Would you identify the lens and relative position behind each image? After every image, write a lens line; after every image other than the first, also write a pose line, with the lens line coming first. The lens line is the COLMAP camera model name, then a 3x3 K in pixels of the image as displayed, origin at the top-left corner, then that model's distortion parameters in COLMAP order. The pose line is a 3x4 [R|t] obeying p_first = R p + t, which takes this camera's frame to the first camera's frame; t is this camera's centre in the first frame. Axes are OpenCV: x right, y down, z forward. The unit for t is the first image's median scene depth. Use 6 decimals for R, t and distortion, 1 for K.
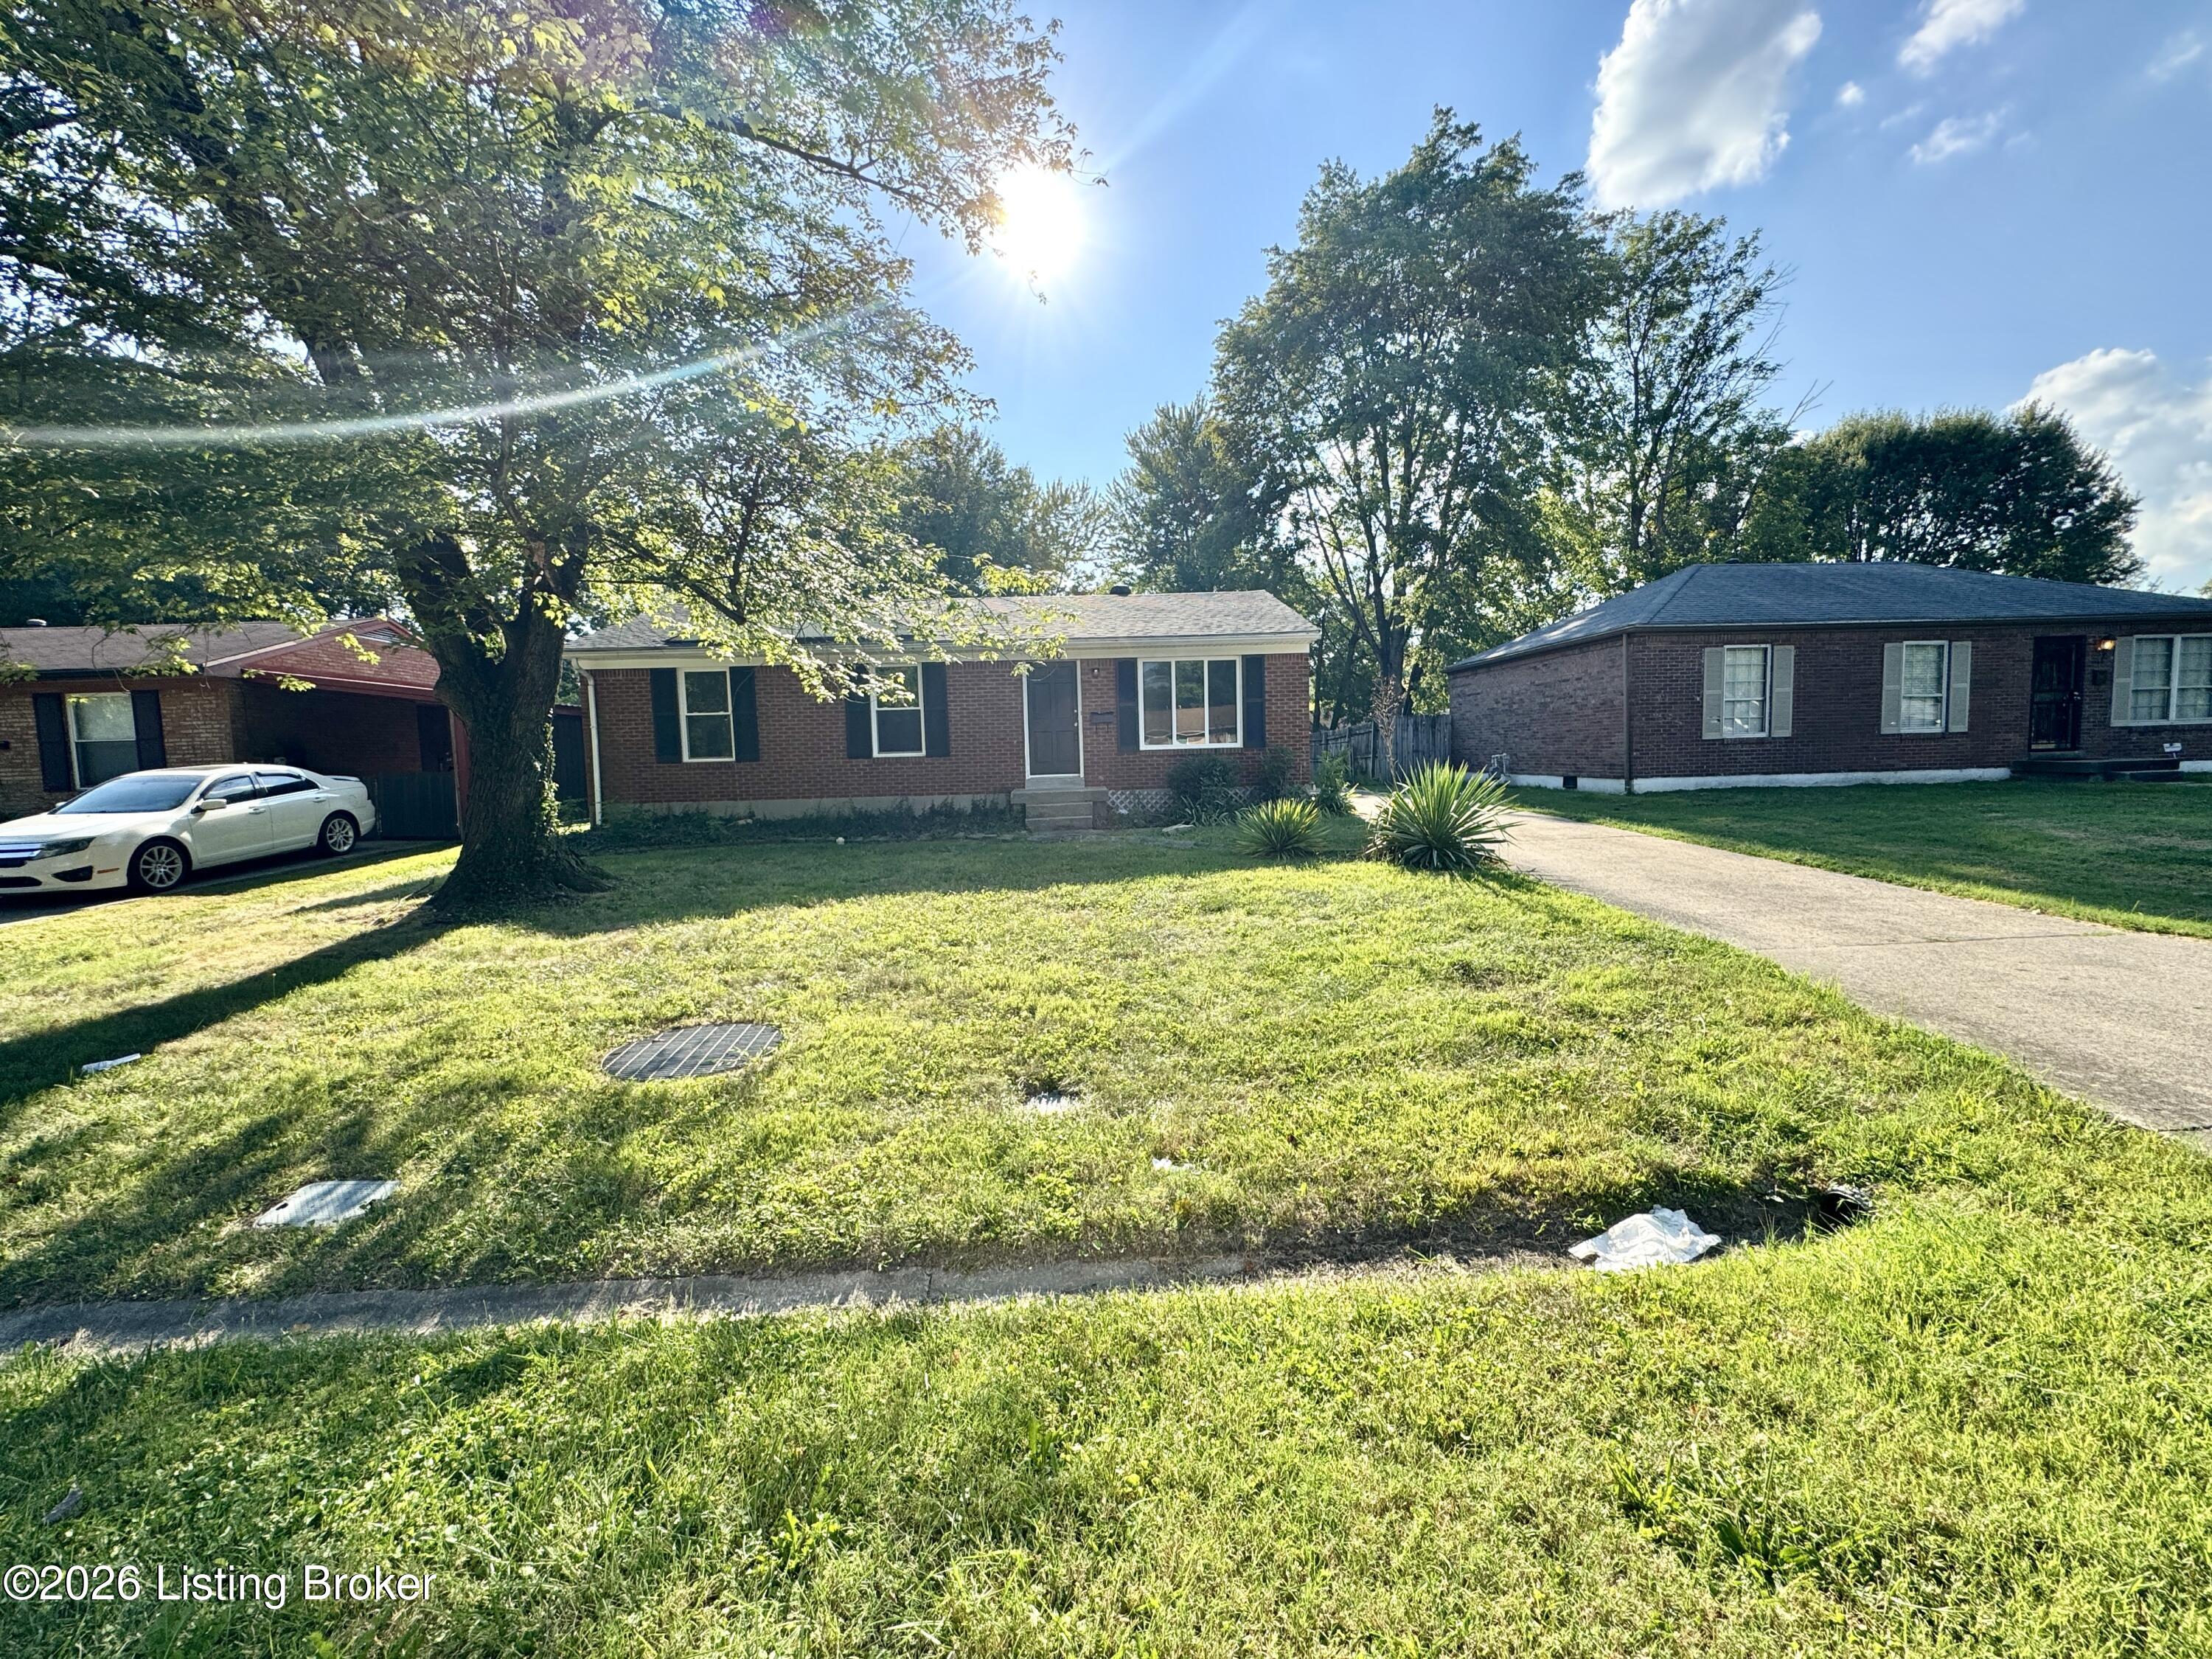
lens RADIAL K [[866.7, 0, 1106.0], [0, 866.7, 829.5], [0, 0, 1]] dist [0.000794, 0.000210]
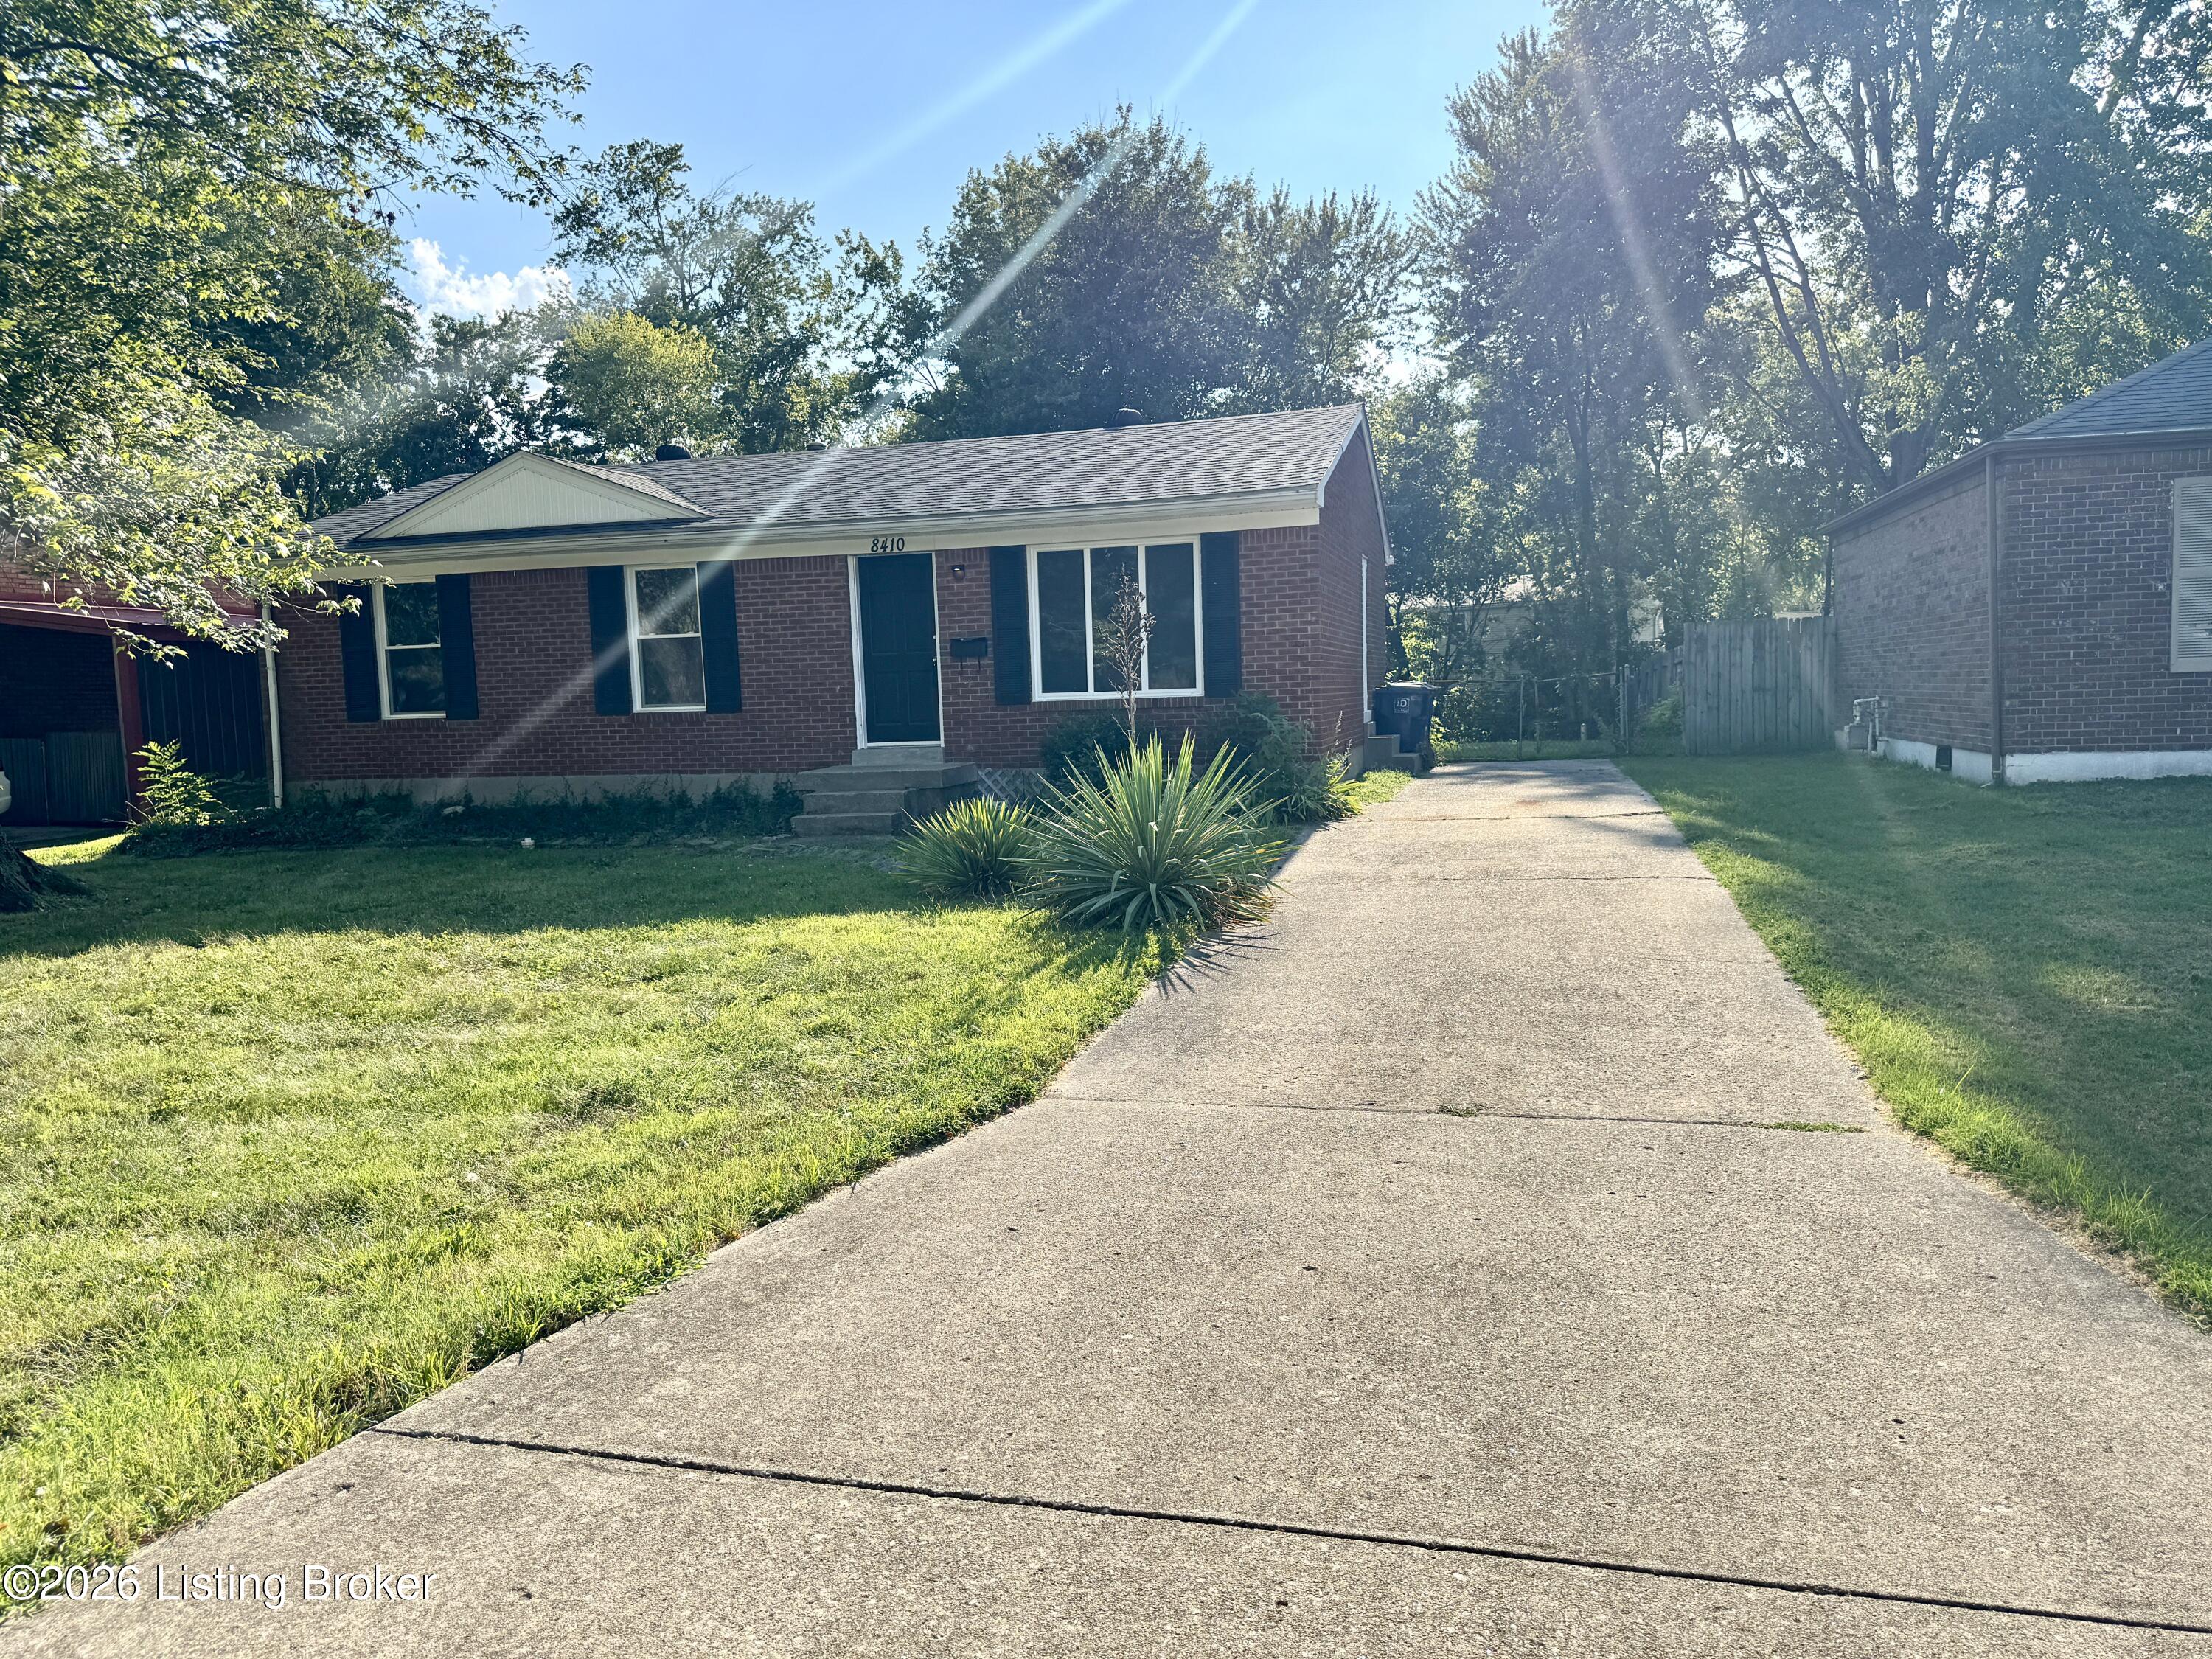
lens RADIAL K [[1535.6, 0, 1103.2], [0, 1535.6, 870.6], [0, 0, 1]] dist [0.066043, -0.088596]
pose [[0.955031, 0.029635, -0.295020, 0.399547], [-0.020766, 0.999235, 0.033148, -0.011268], [0.295776, -0.025531, 0.954916, 0.008147]]
